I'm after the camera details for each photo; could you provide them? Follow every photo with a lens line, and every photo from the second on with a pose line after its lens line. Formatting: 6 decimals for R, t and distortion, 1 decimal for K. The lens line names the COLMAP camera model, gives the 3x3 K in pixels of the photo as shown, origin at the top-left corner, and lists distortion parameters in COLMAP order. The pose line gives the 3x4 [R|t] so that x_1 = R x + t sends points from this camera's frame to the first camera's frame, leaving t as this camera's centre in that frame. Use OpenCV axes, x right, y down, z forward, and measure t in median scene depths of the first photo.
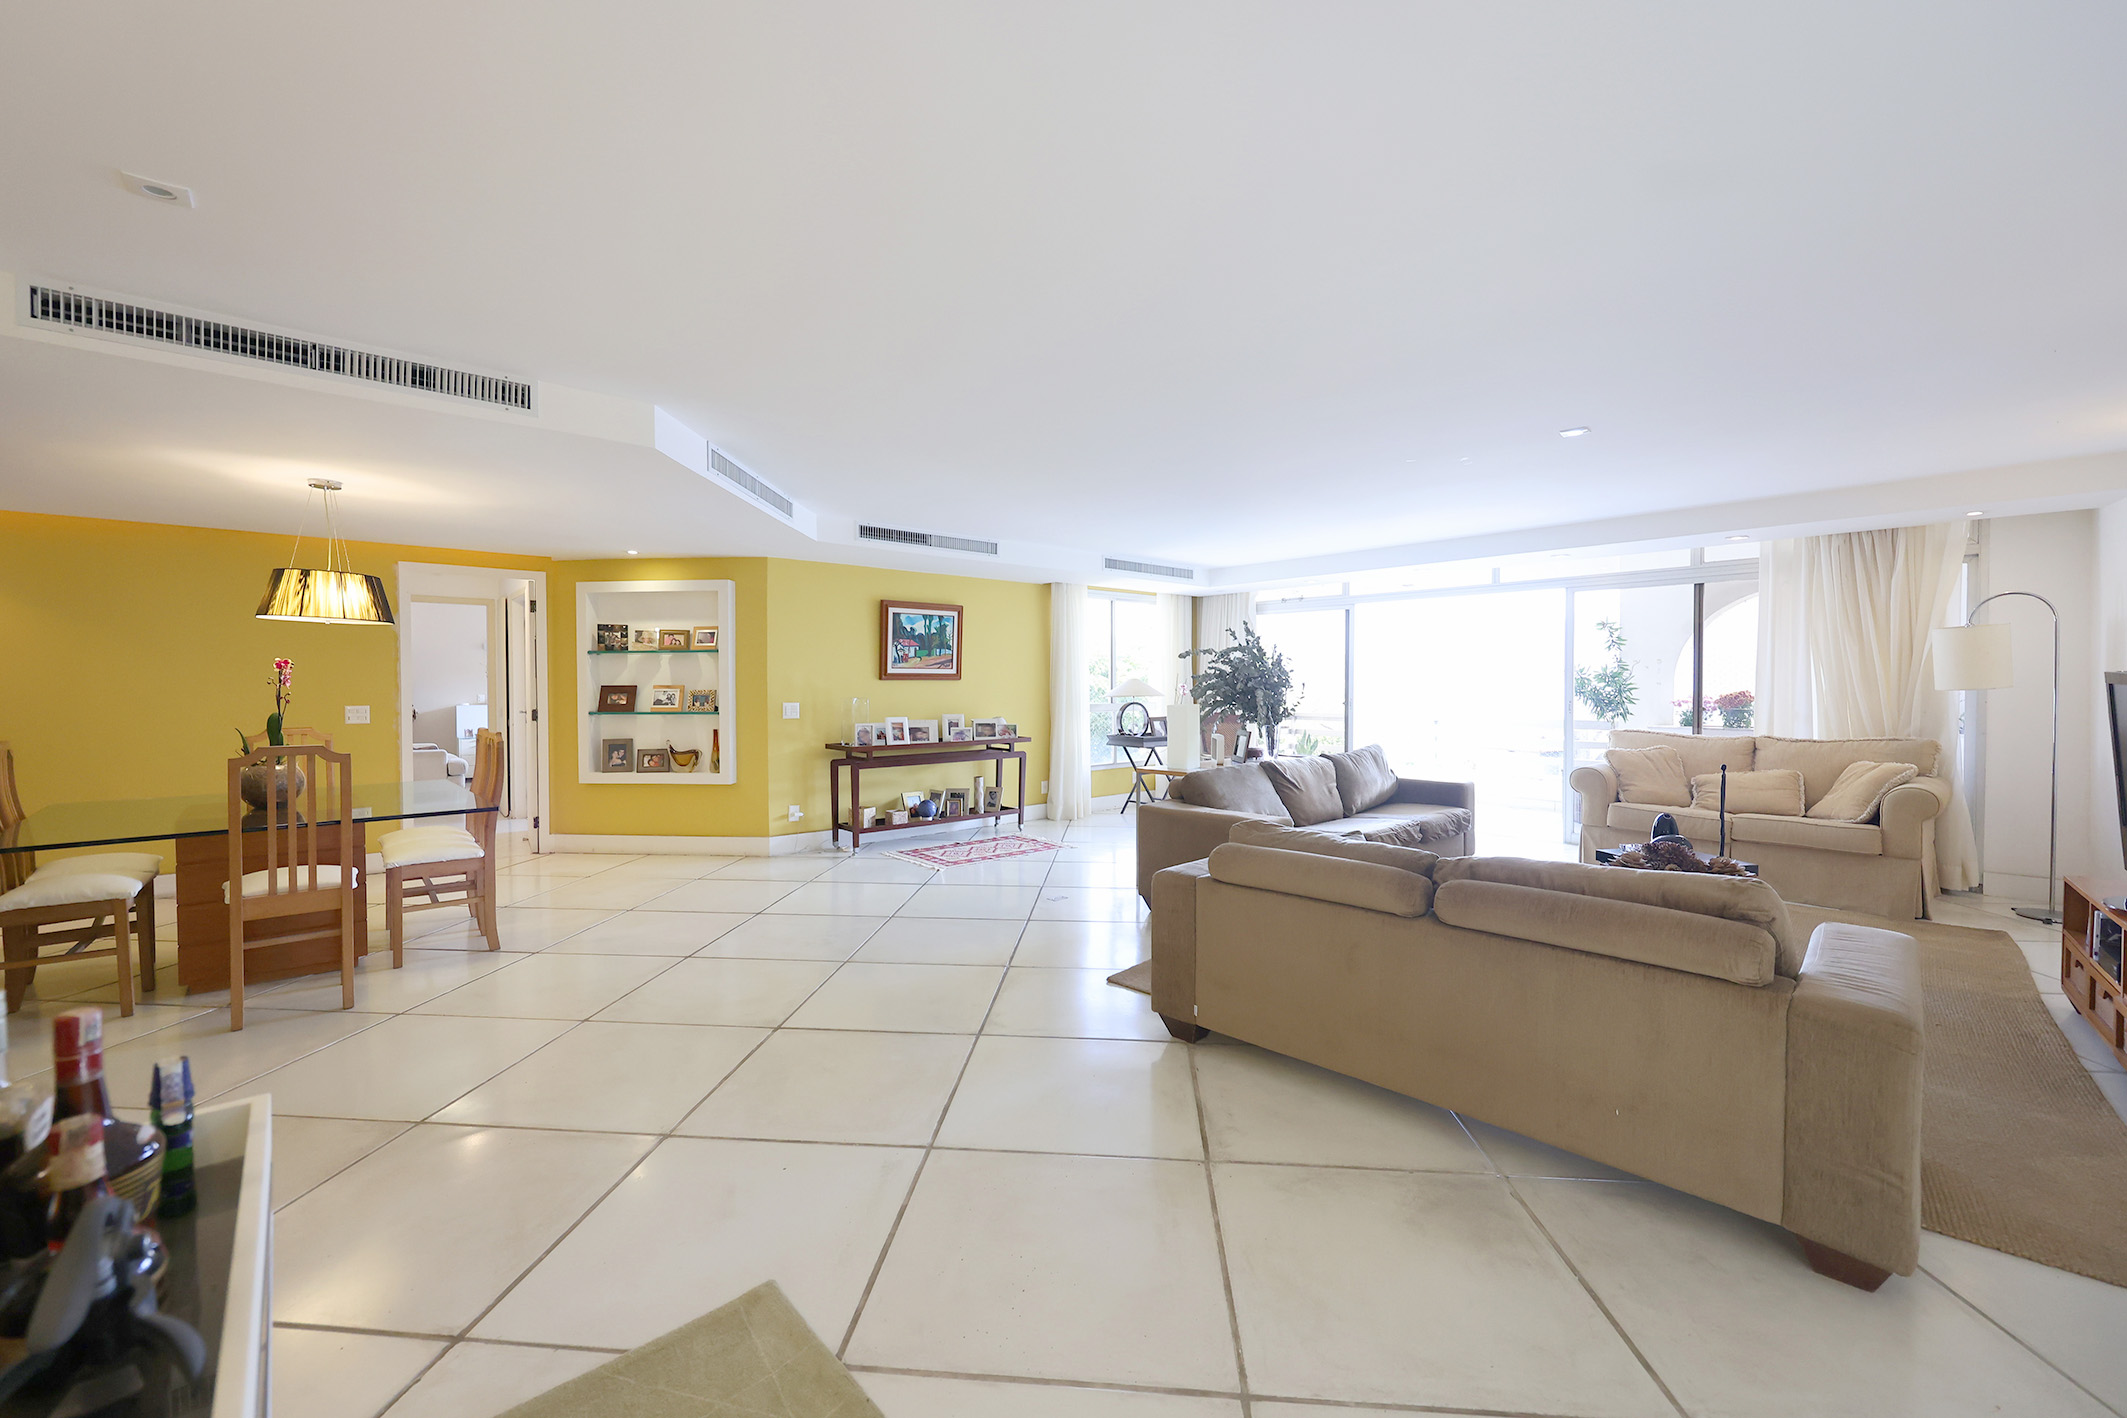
lens RADIAL K [[848.0, 0, 1054.2], [0, 848.0, 703.9], [0, 0, 1]] dist [-0.001034, 0.000165]
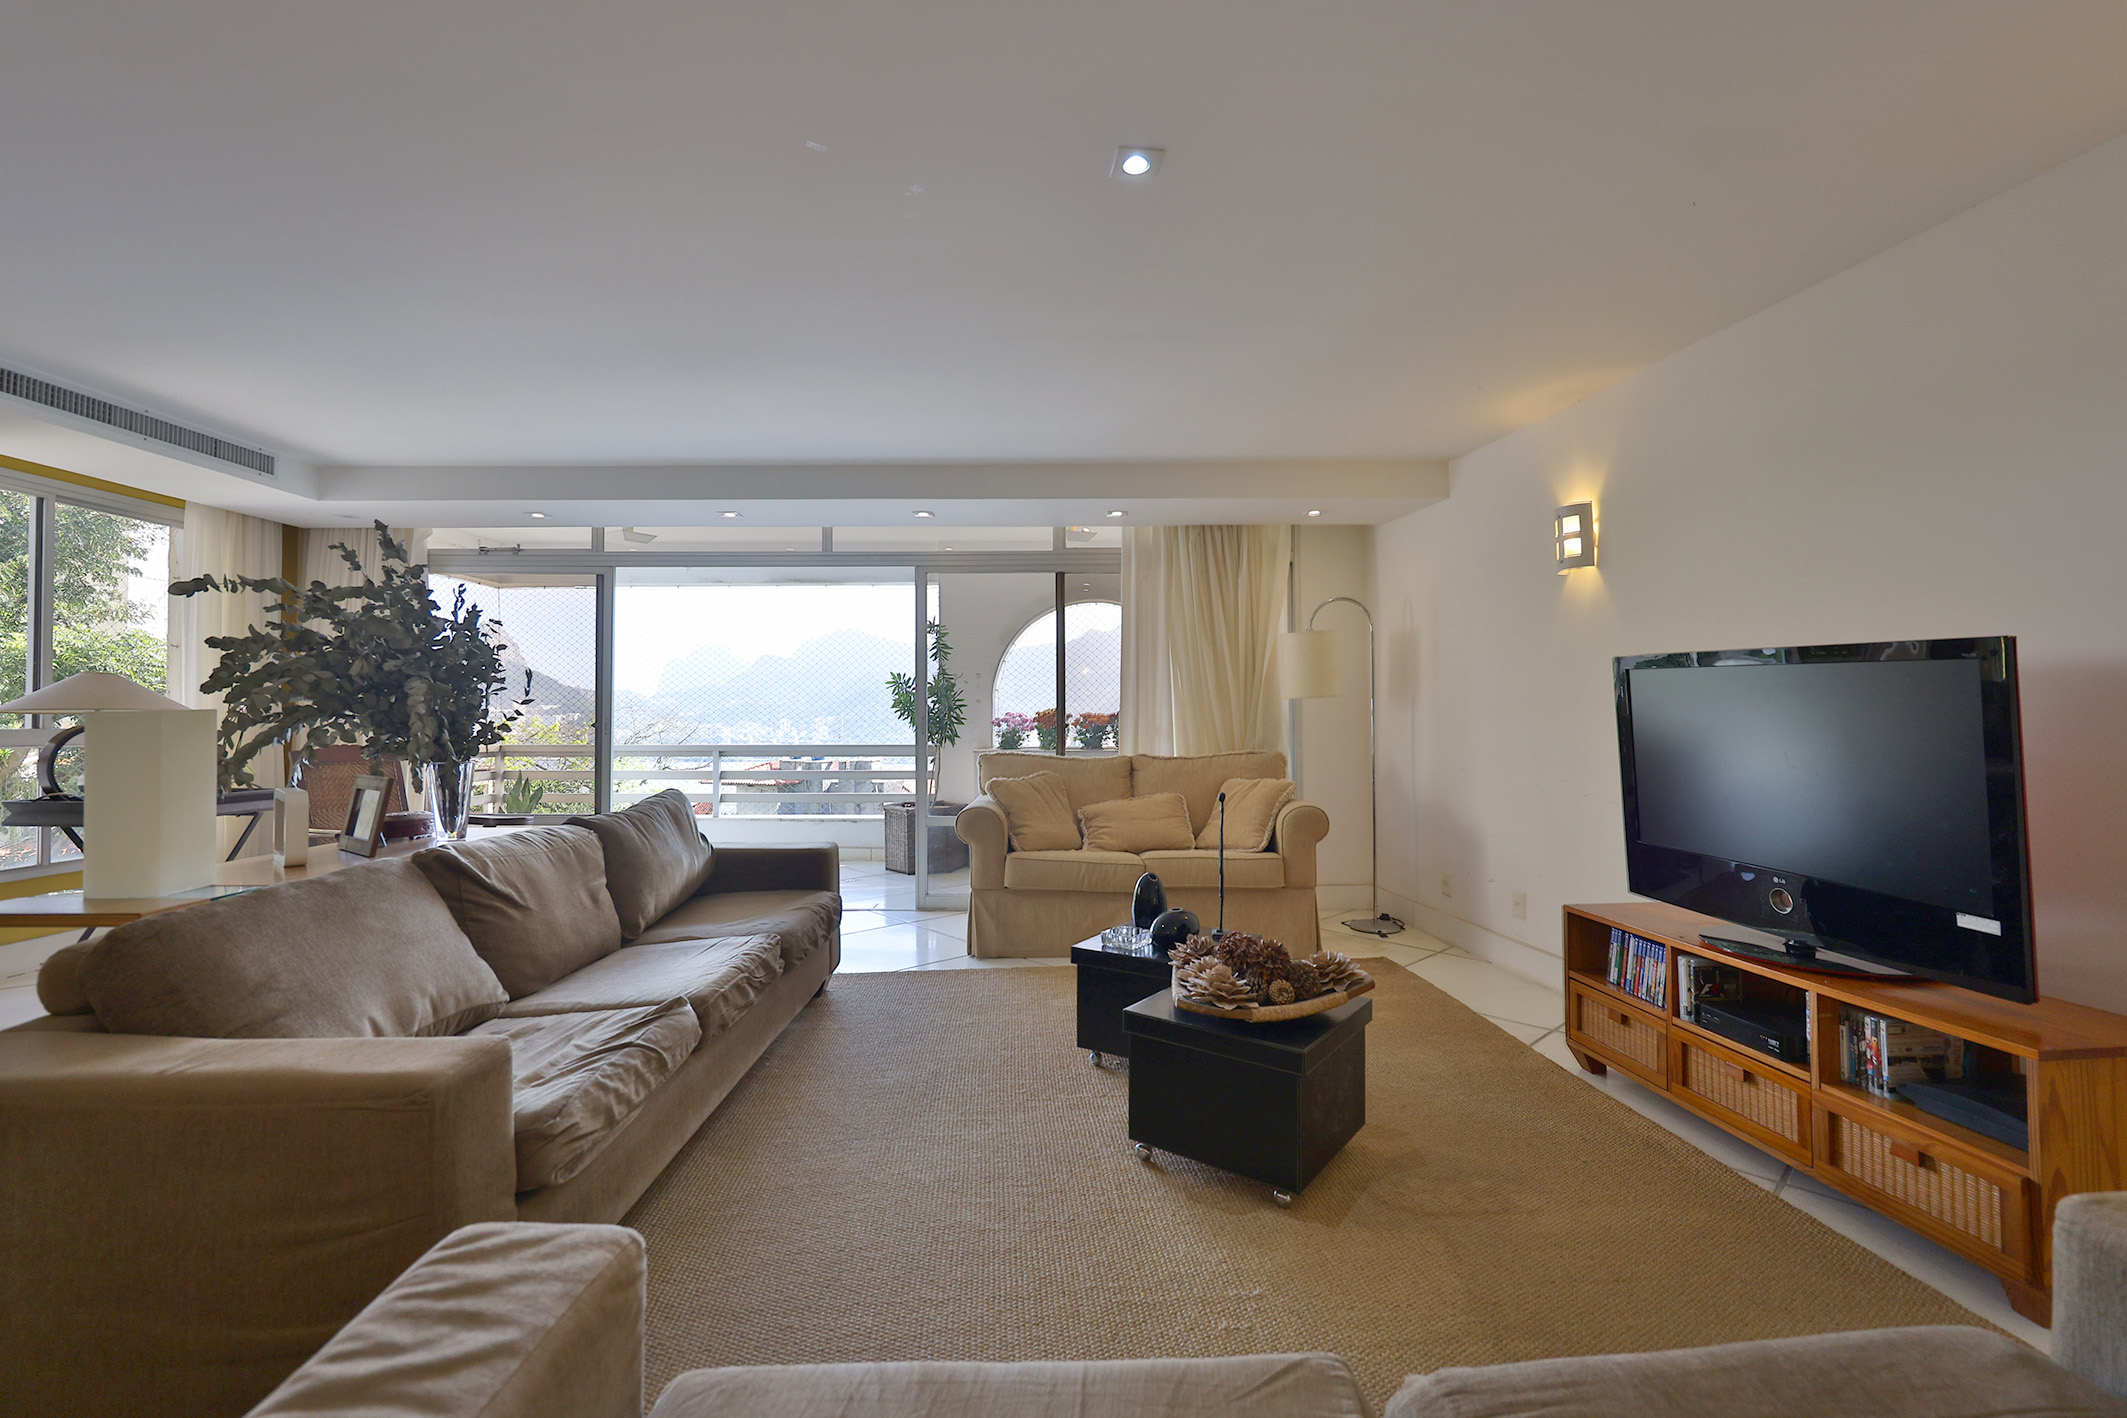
lens RADIAL K [[898.6, 0, 1057.9], [0, 898.6, 701.9], [0, 0, 1]] dist [0.000694, -0.001141]
pose [[0.672500, 0.014578, 0.739954, 0.119350], [0.017112, 0.999232, -0.035238, 0.015531], [-0.739899, 0.036359, 0.671734, 0.439326]]
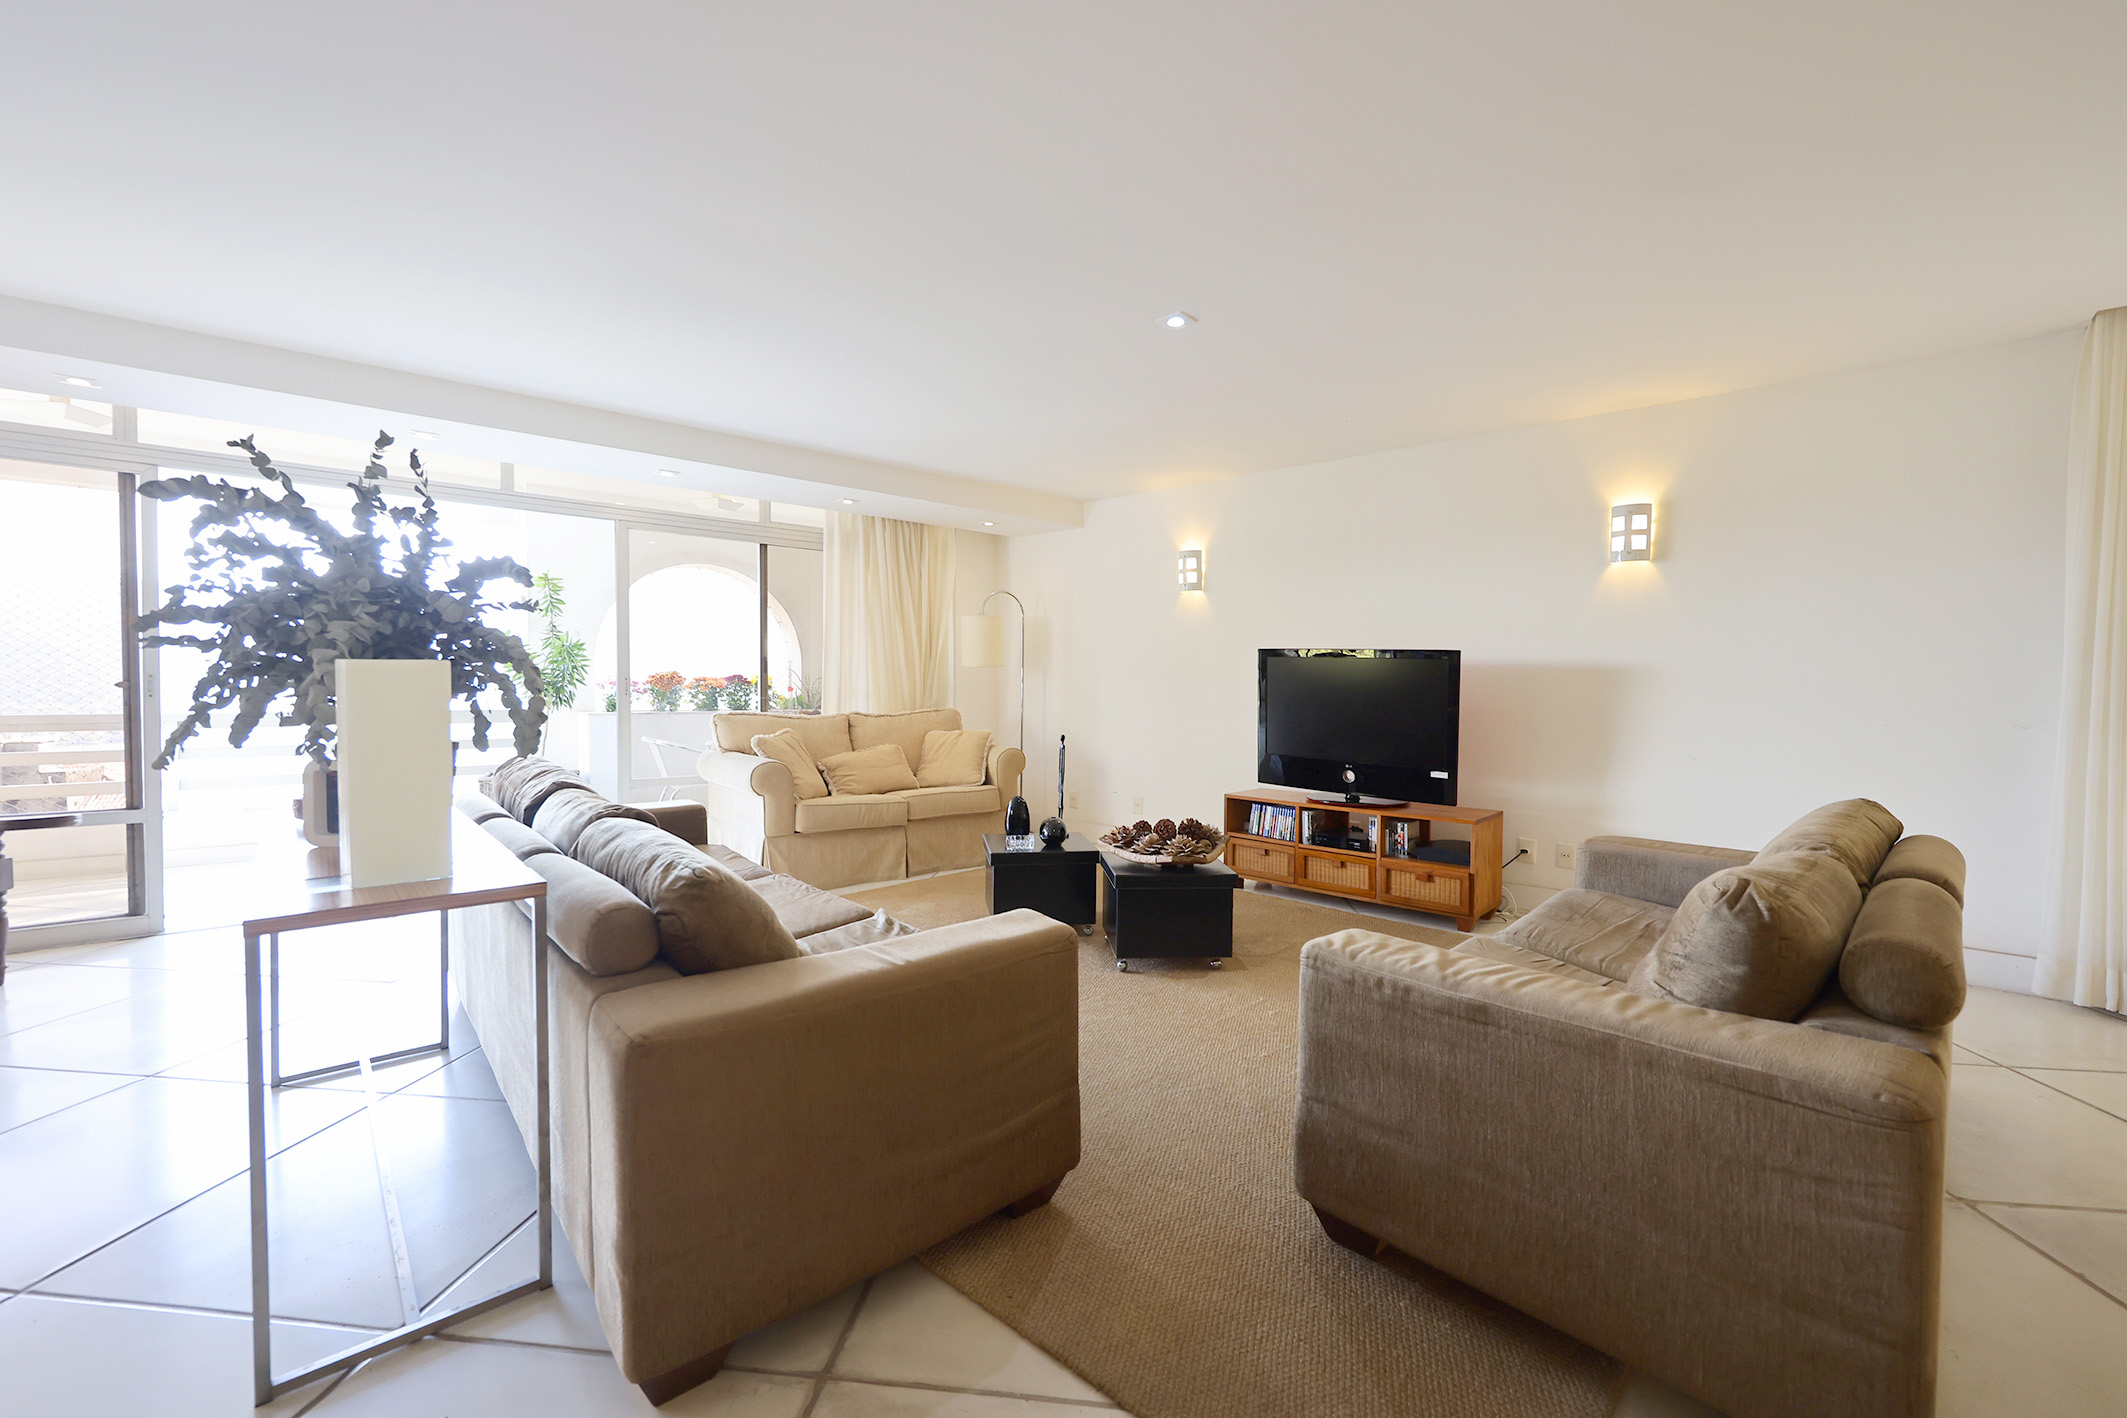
lens RADIAL K [[848.0, 0, 1057.0], [0, 848.0, 716.4], [0, 0, 1]] dist [-0.001034, 0.000165]
pose [[0.028381, -0.033964, 0.999020, -0.122155], [0.015787, 0.999313, 0.033525, 0.012637], [-0.999473, 0.014820, 0.028898, 0.705016]]
